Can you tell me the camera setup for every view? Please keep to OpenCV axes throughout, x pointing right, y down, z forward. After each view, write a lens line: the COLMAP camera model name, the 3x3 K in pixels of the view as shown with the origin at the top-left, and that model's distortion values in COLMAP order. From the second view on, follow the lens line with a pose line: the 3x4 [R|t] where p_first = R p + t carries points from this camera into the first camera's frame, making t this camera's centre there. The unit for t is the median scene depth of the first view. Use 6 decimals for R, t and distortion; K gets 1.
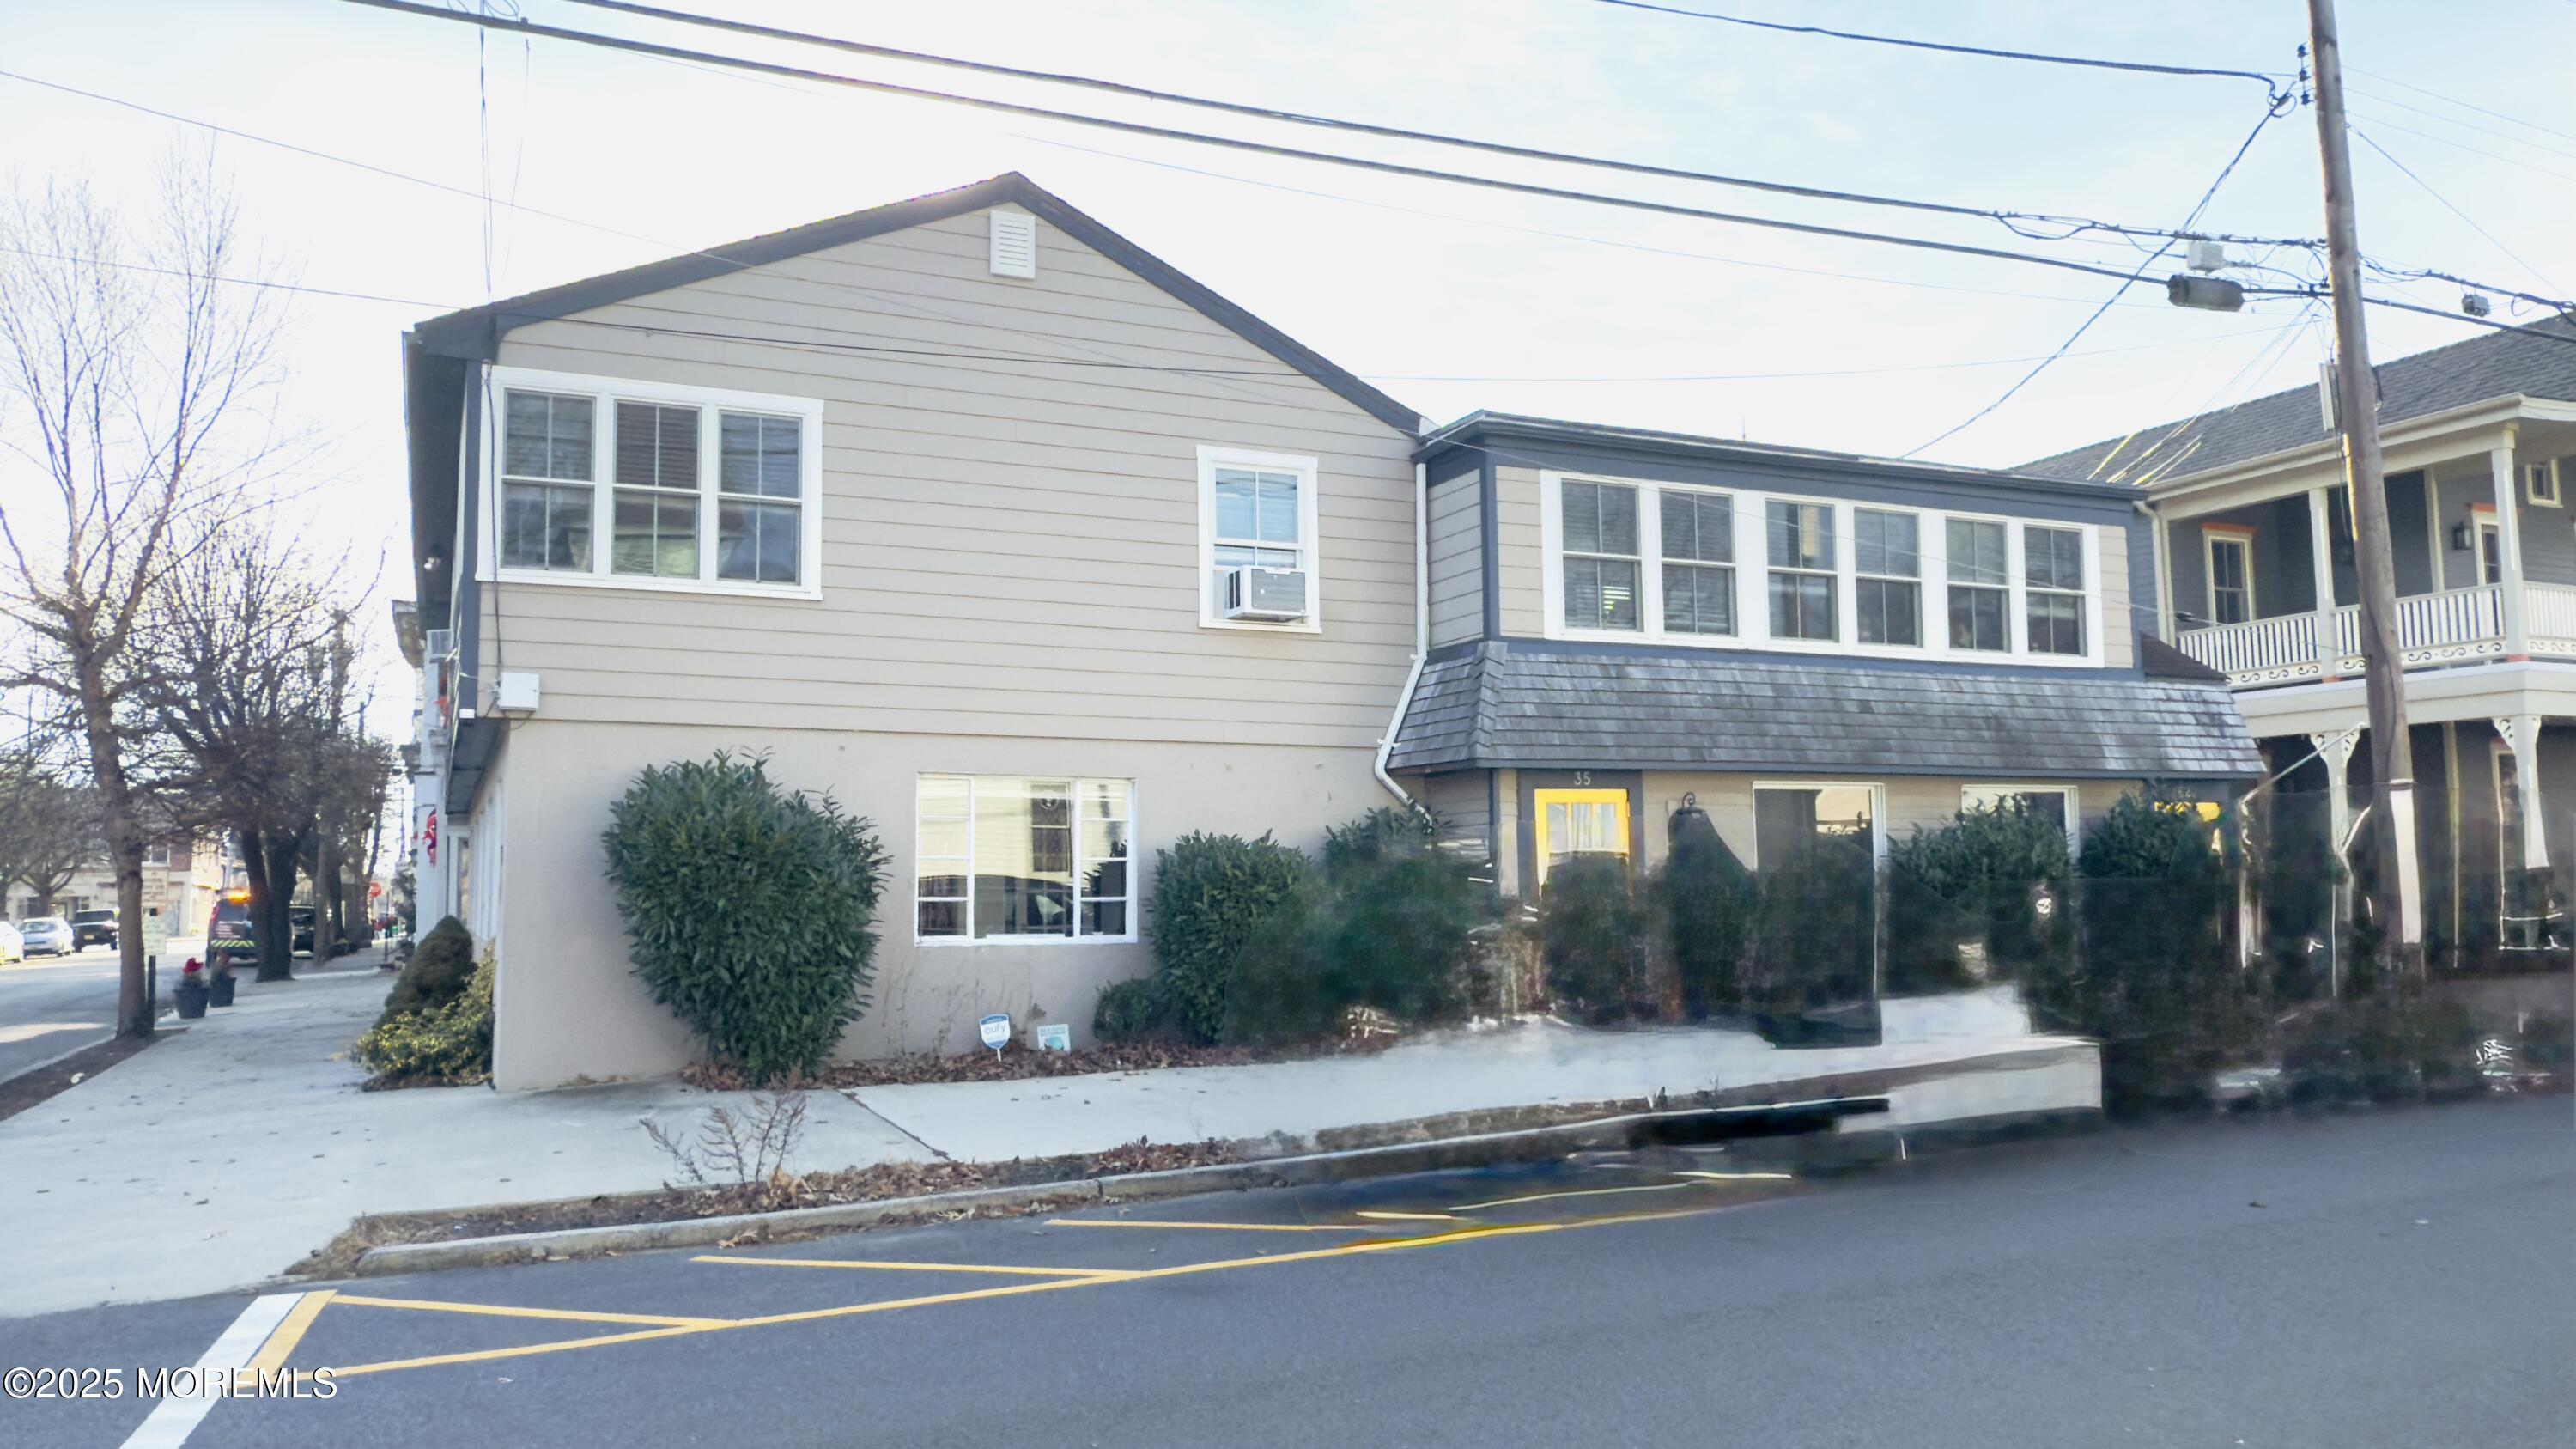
lens RADIAL K [[1763.6, 0, 1291.3], [0, 1763.6, 746.2], [0, 0, 1]] dist [-0.006451, -0.004146]
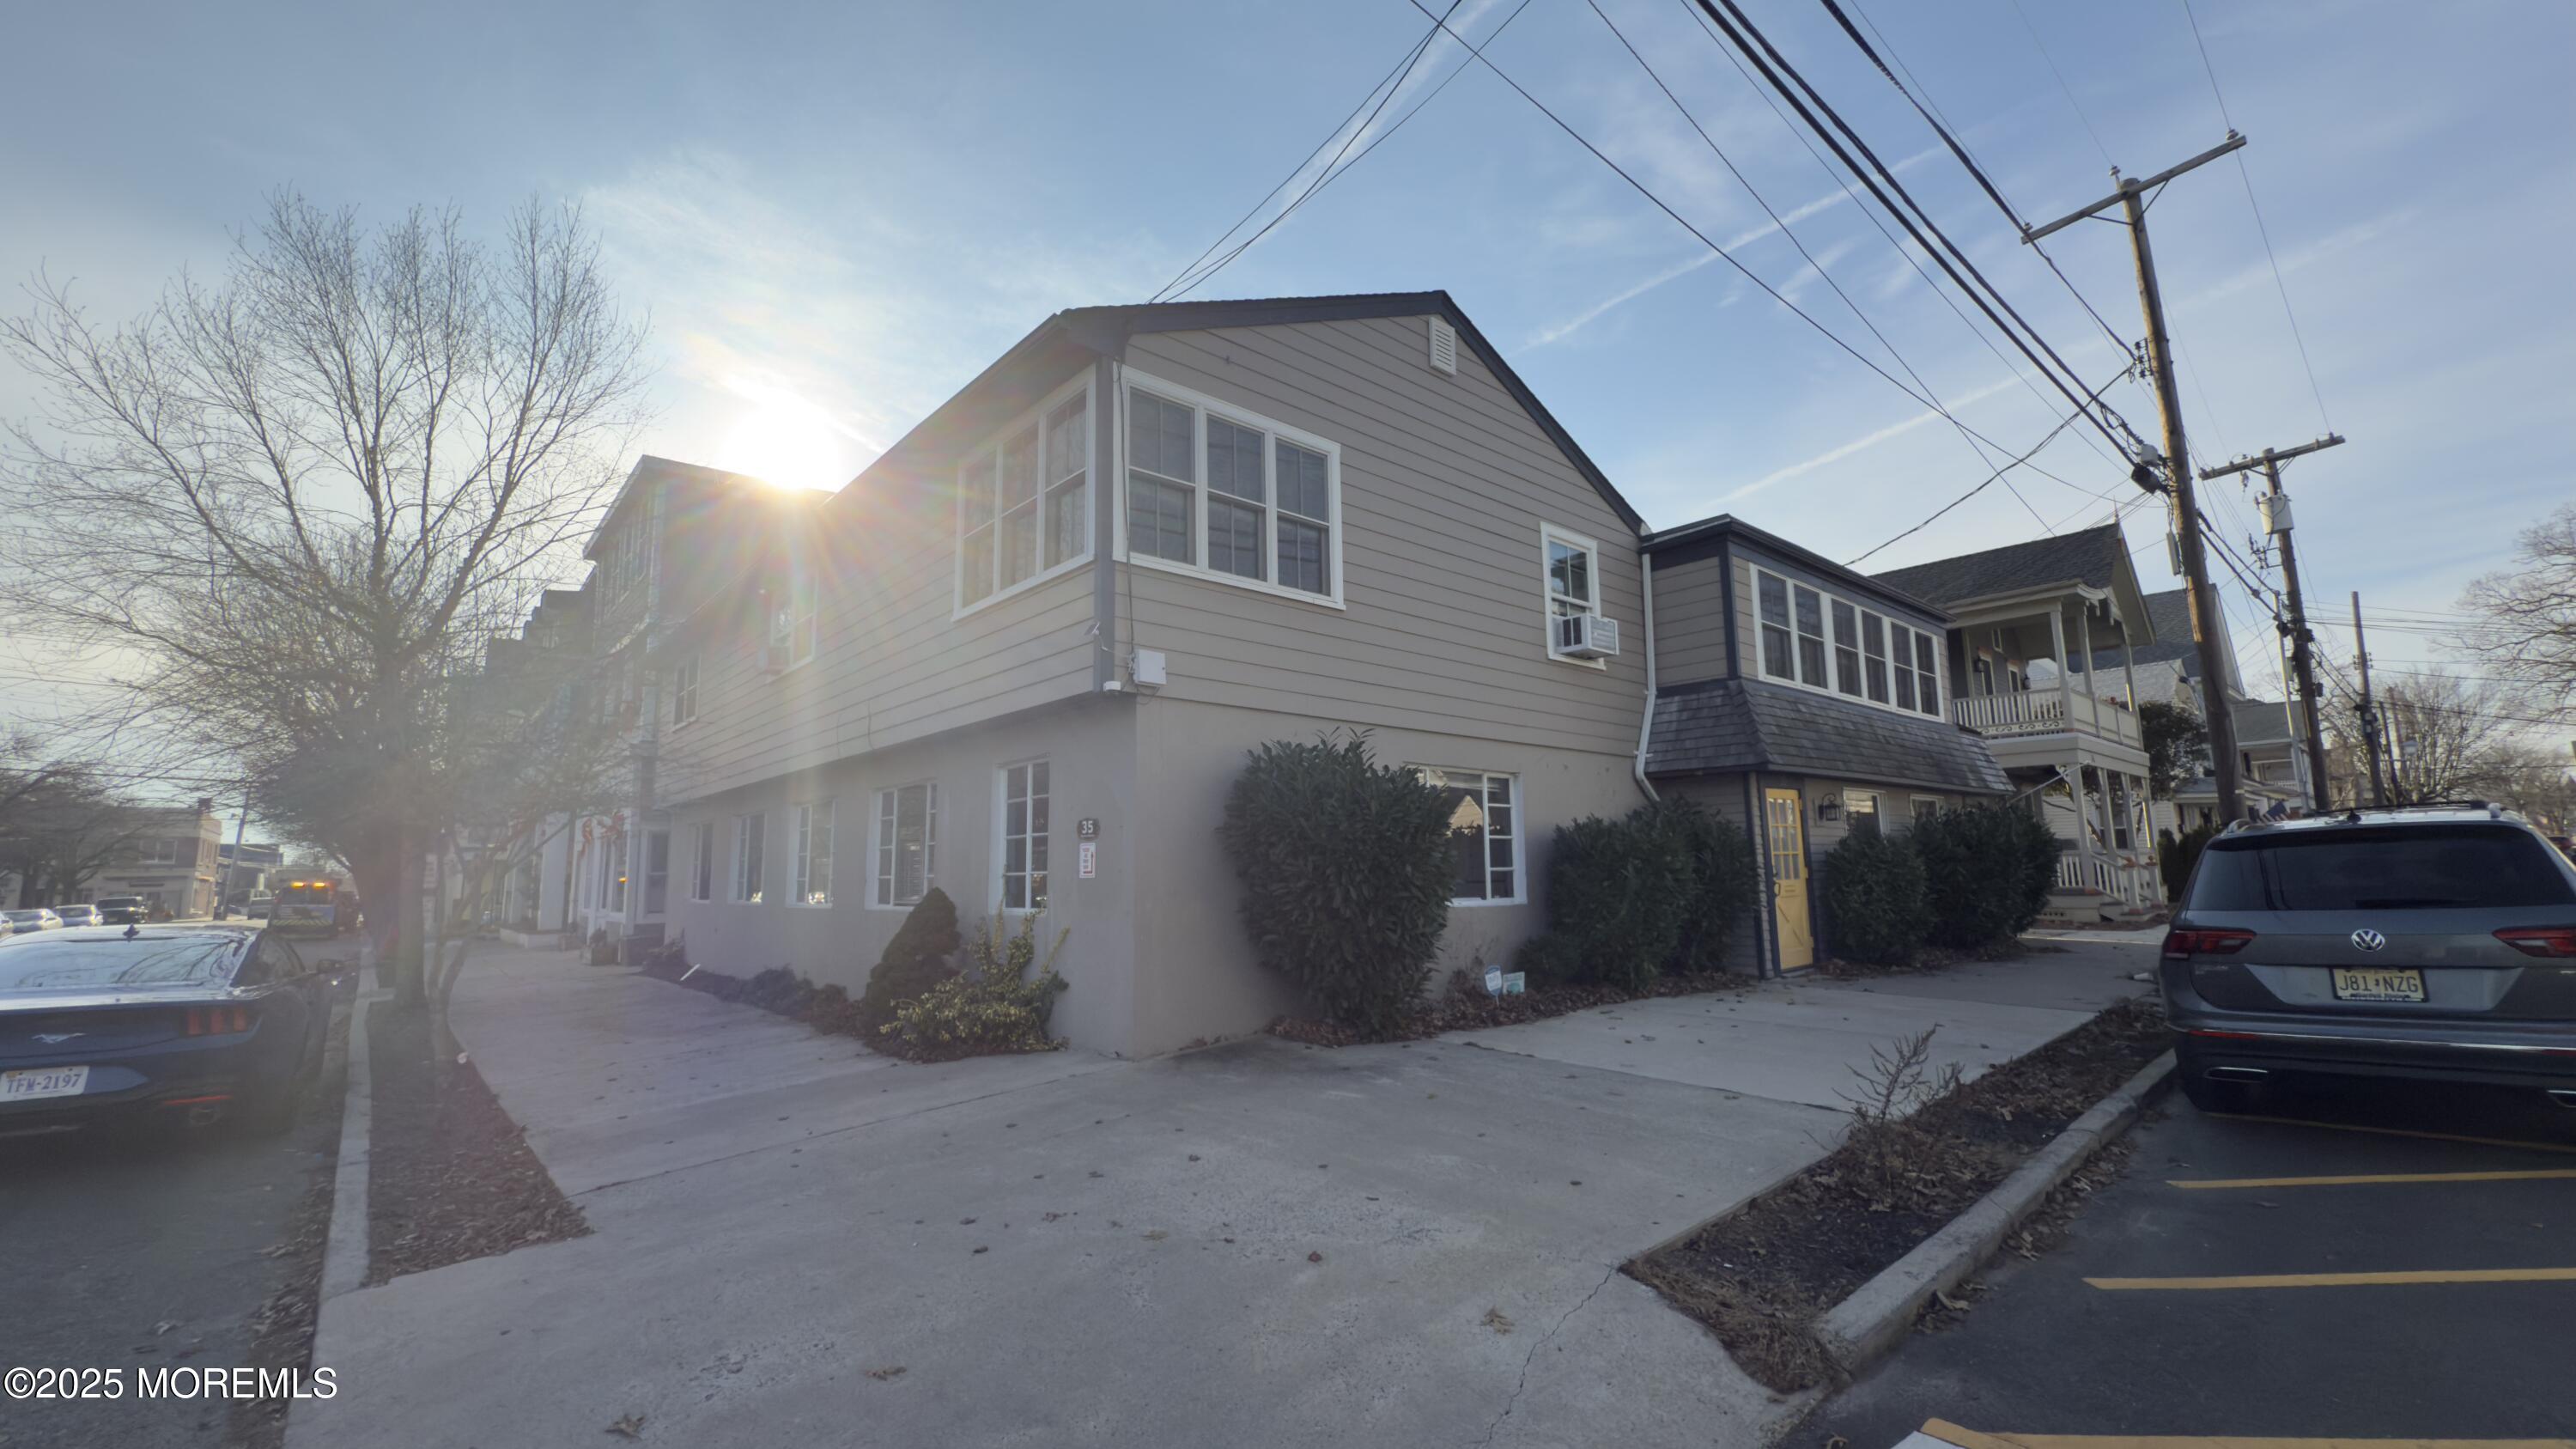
lens RADIAL K [[1028.8, 0, 1301.6], [0, 1028.8, 729.5], [0, 0, 1]] dist [-0.001939, 0.001023]
pose [[0.960088, 0.033396, 0.277697, -0.437285], [-0.016359, 0.997851, -0.063442, 0.035761], [-0.279219, 0.056367, 0.958572, 0.327696]]
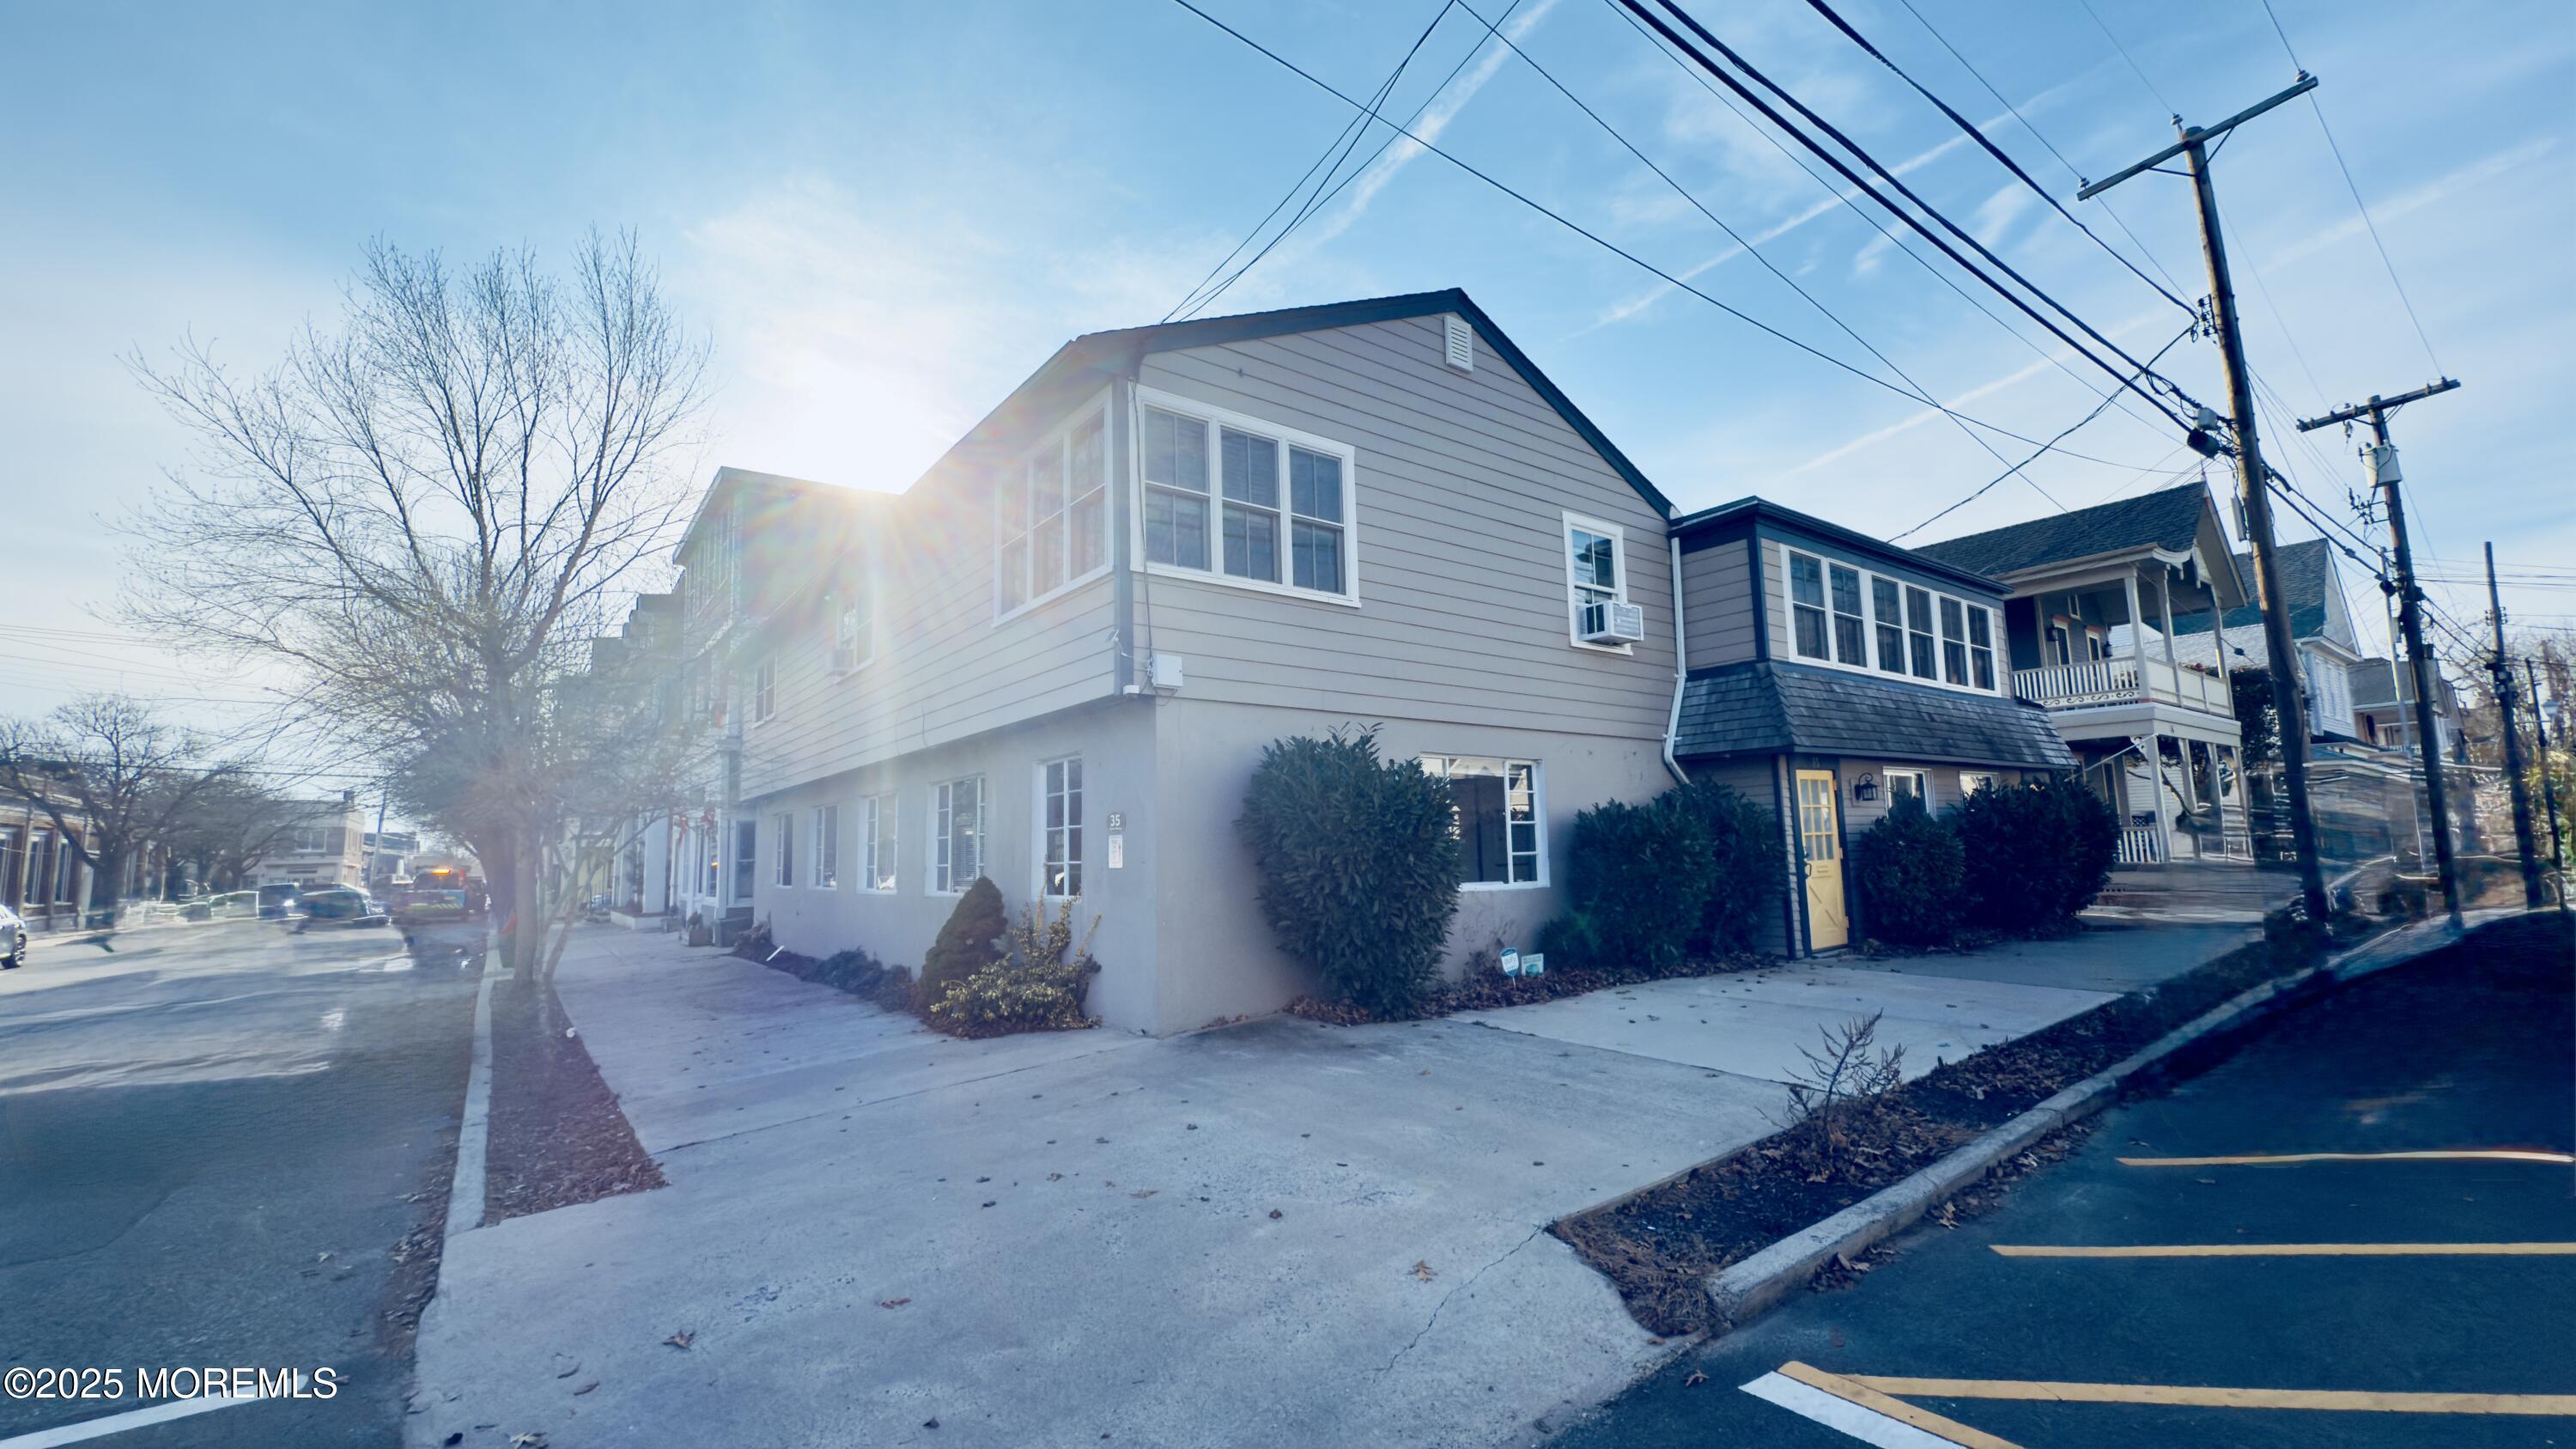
lens RADIAL K [[1028.8, 0, 1302.0], [0, 1028.8, 732.4], [0, 0, 1]] dist [-0.001939, 0.001023]
pose [[0.977382, 0.010084, 0.211241, -0.413530], [-0.002093, 0.999275, -0.038017, 0.026785], [-0.211471, 0.036715, 0.976694, 0.292269]]
